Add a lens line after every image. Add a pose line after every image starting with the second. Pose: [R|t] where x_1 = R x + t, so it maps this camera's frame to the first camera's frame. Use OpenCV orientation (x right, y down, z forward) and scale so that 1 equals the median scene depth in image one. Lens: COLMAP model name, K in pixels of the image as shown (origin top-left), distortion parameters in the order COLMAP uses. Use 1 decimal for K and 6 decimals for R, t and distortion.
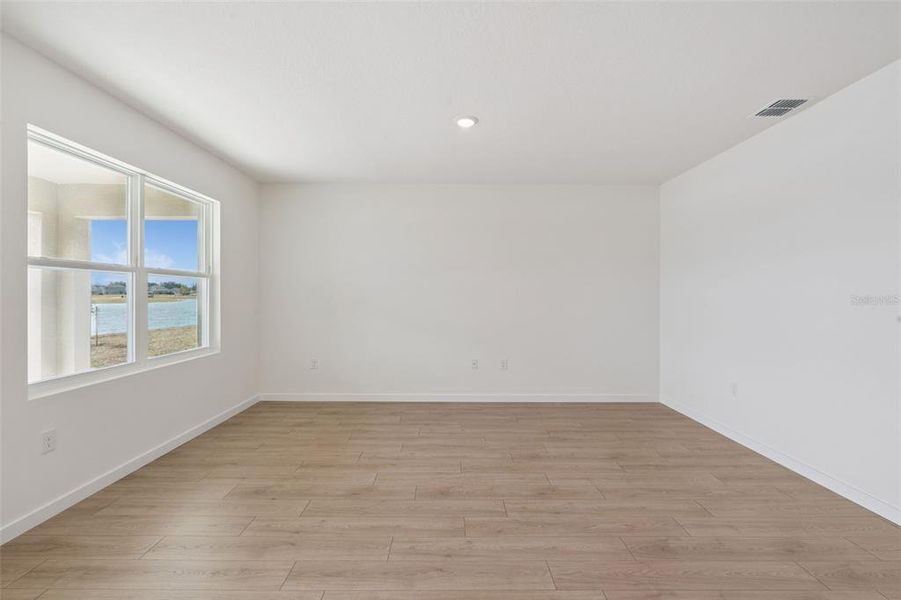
lens RADIAL K [[426.4, 0, 450.5], [0, 426.4, 300.0], [0, 0, 1]] dist [-0.008326, -0.000044]
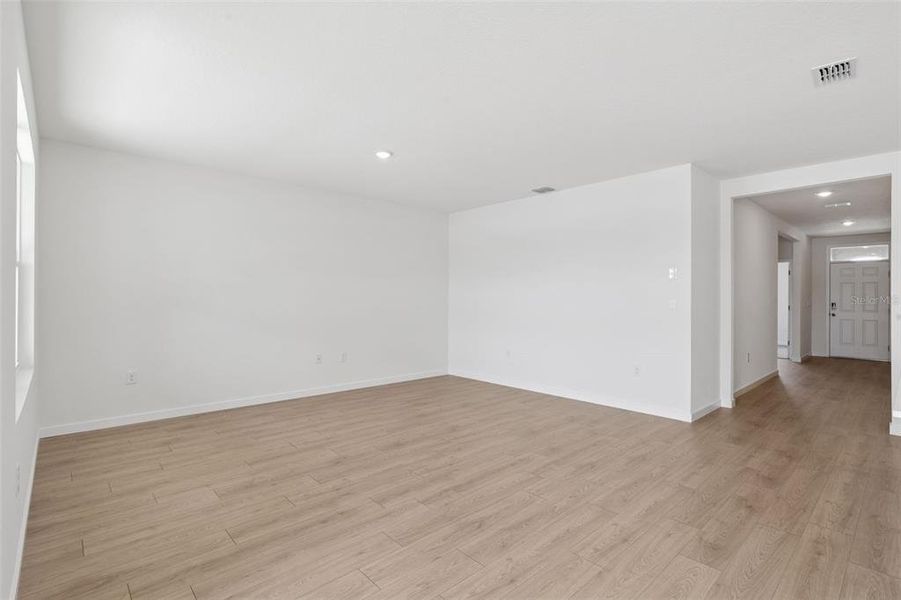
lens RADIAL K [[426.4, 0, 450.5], [0, 426.4, 300.0], [0, 0, 1]] dist [-0.008326, -0.000044]
pose [[0.748312, -0.004984, 0.663328, -0.731639], [0.005277, 0.999985, 0.001561, -0.026562], [-0.663326, 0.002332, 0.748327, -0.158017]]
